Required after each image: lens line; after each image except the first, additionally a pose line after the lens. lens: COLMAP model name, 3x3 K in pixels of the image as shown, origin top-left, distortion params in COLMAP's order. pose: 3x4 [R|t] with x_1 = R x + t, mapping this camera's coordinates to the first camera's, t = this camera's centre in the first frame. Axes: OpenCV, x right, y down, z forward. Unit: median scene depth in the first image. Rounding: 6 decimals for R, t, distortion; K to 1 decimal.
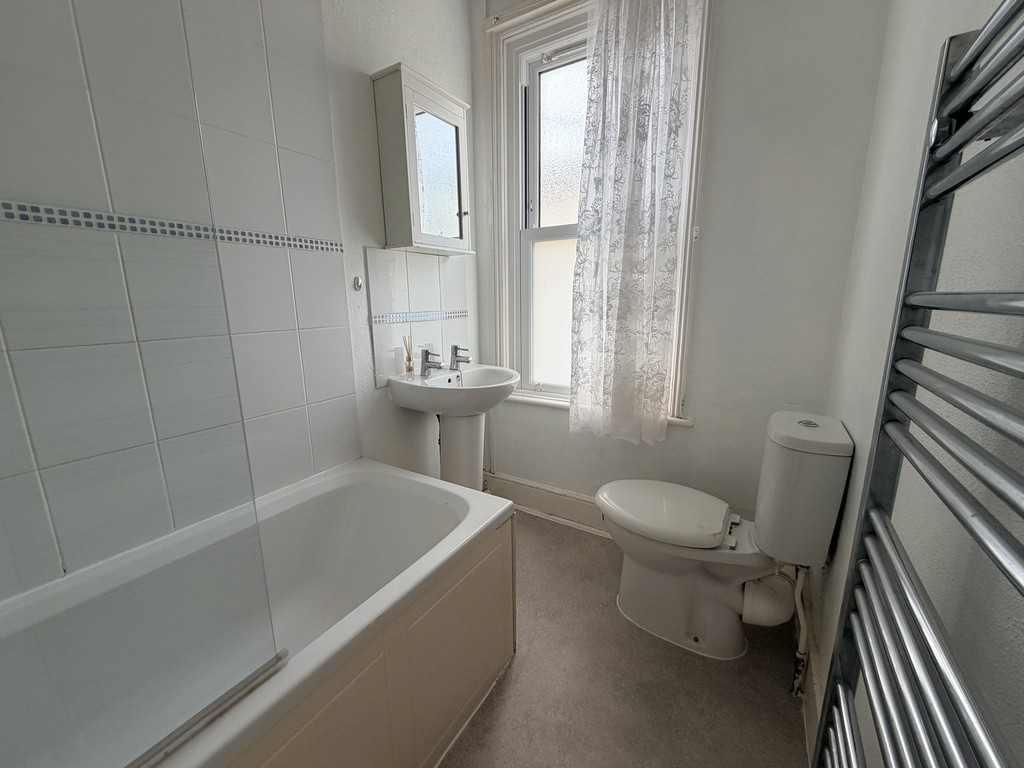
lens RADIAL K [[406.7, 0, 512.5], [0, 406.7, 383.0], [0, 0, 1]] dist [-0.000511, -0.000288]
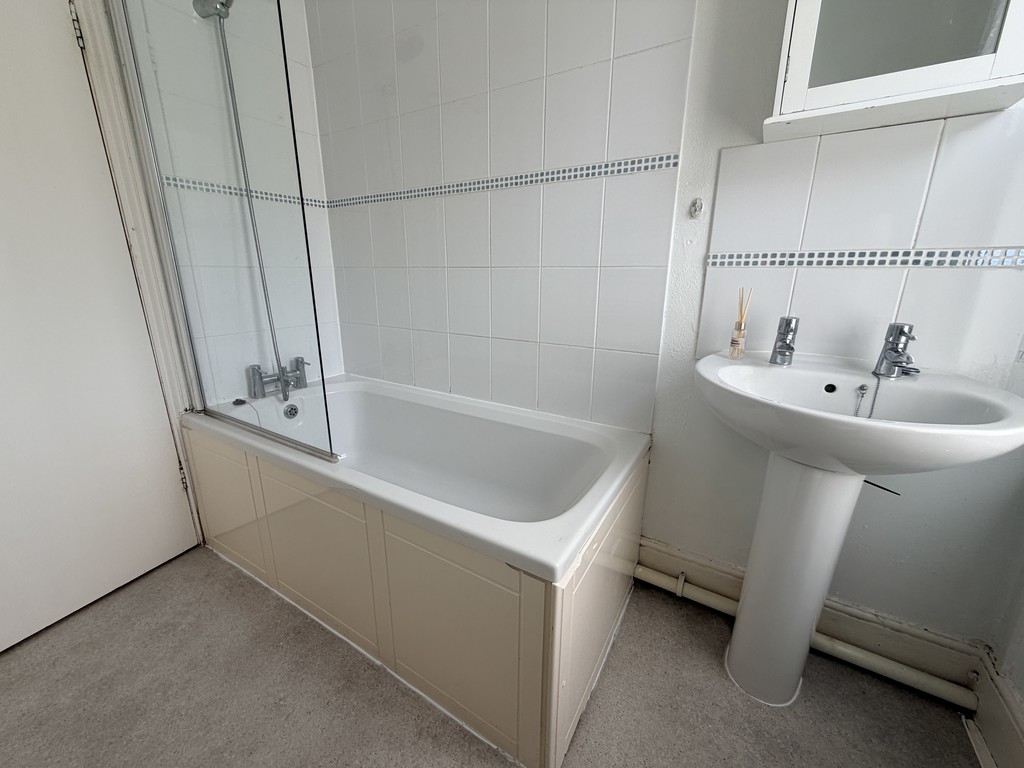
lens RADIAL K [[406.7, 0, 510.0], [0, 406.7, 382.0], [0, 0, 1]] dist [-0.000511, -0.000288]
pose [[0.000757, 0.281086, -0.959682, 0.419140], [-0.201137, 0.940112, 0.275196, -0.091568], [0.979563, 0.192819, 0.057248, 0.734790]]
